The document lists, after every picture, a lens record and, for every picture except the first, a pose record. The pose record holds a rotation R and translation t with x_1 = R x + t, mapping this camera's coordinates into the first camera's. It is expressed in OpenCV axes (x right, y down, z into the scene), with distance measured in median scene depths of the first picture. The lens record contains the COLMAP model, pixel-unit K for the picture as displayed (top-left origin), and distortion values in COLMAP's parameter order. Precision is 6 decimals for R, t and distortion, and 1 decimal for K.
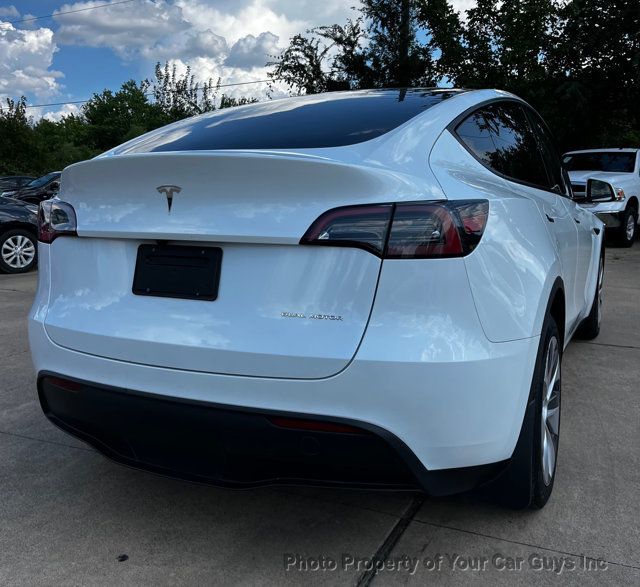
lens RADIAL K [[655.2, 0, 328.6], [0, 655.2, 261.1], [0, 0, 1]] dist [0.027388, 0.000000]
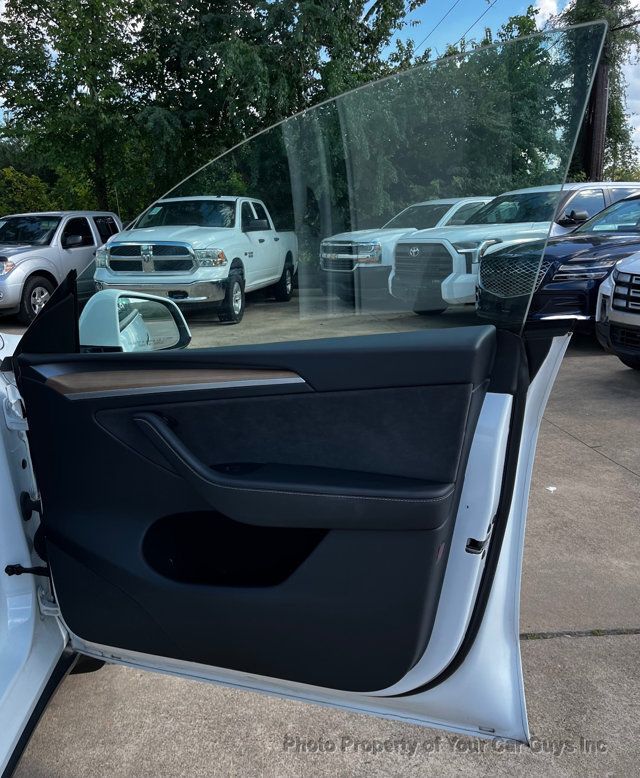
lens RADIAL K [[687.5, 0, 307.1], [0, 687.5, 398.3], [0, 0, 1]] dist [0.061500, -0.066262]
pose [[0.874739, -0.134224, 0.465635, 0.089565], [0.078442, 0.987422, 0.137274, -0.027934], [-0.478204, -0.083554, 0.874265, 0.154024]]
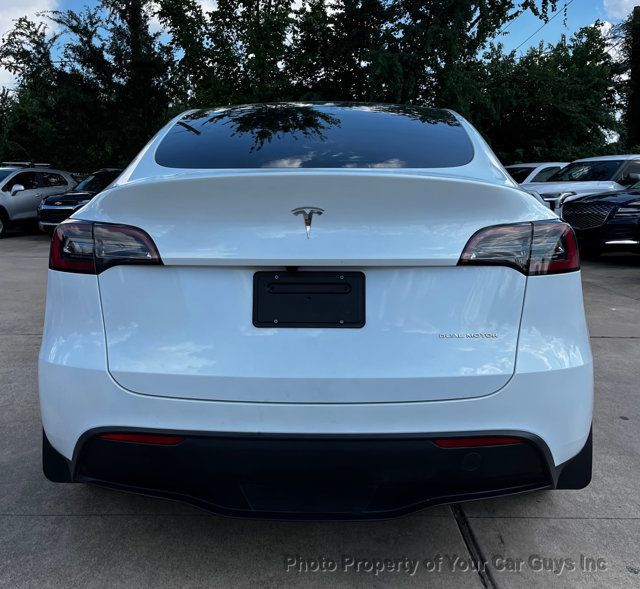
lens RADIAL K [[655.2, 0, 317.3], [0, 655.2, 283.5], [0, 0, 1]] dist [0.027388, 0.000000]
pose [[0.912766, -0.053516, 0.404963, -0.066725], [0.040901, 0.998372, 0.039745, -0.004847], [-0.406430, -0.019714, 0.913469, 0.017513]]
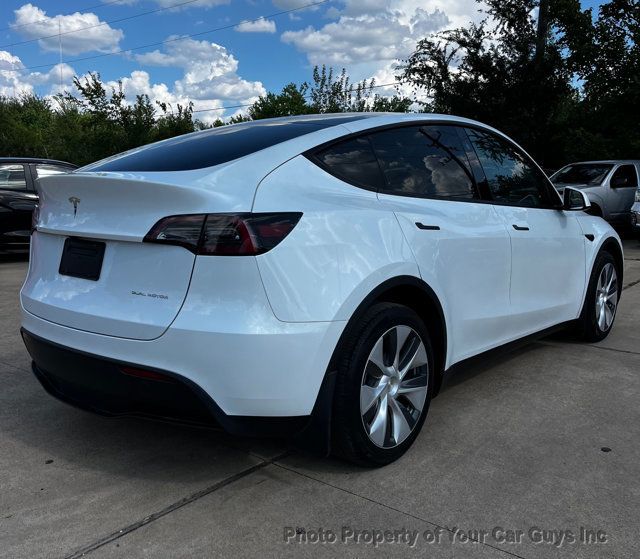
lens RADIAL K [[644.0, 0, 334.3], [0, 644.0, 249.8], [0, 0, 1]] dist [0.022571, 0.000000]
pose [[0.971278, 0.034534, -0.235429, 0.068776], [-0.036473, 0.999327, -0.003885, -0.001970], [0.235136, 0.012361, 0.971884, -0.023241]]
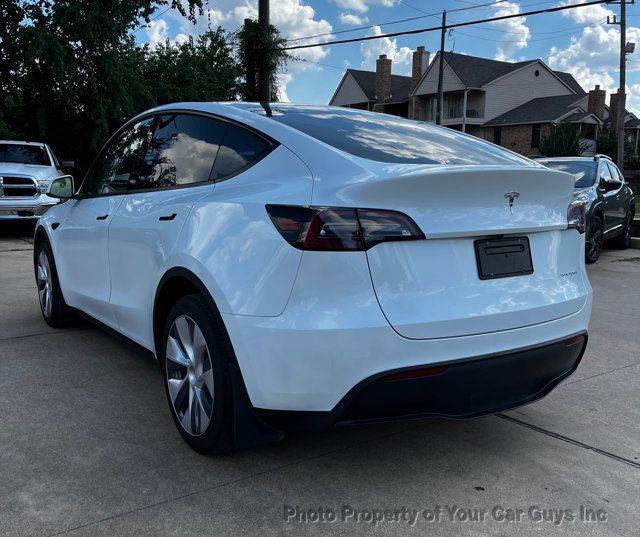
lens RADIAL K [[636.1, 0, 313.7], [0, 636.1, 296.3], [0, 0, 1]] dist [0.018528, 0.000000]
pose [[0.511943, -0.151937, 0.845476, -0.171599], [0.089366, 0.988313, 0.123493, -0.011227], [-0.854358, 0.012335, 0.519539, 0.074547]]
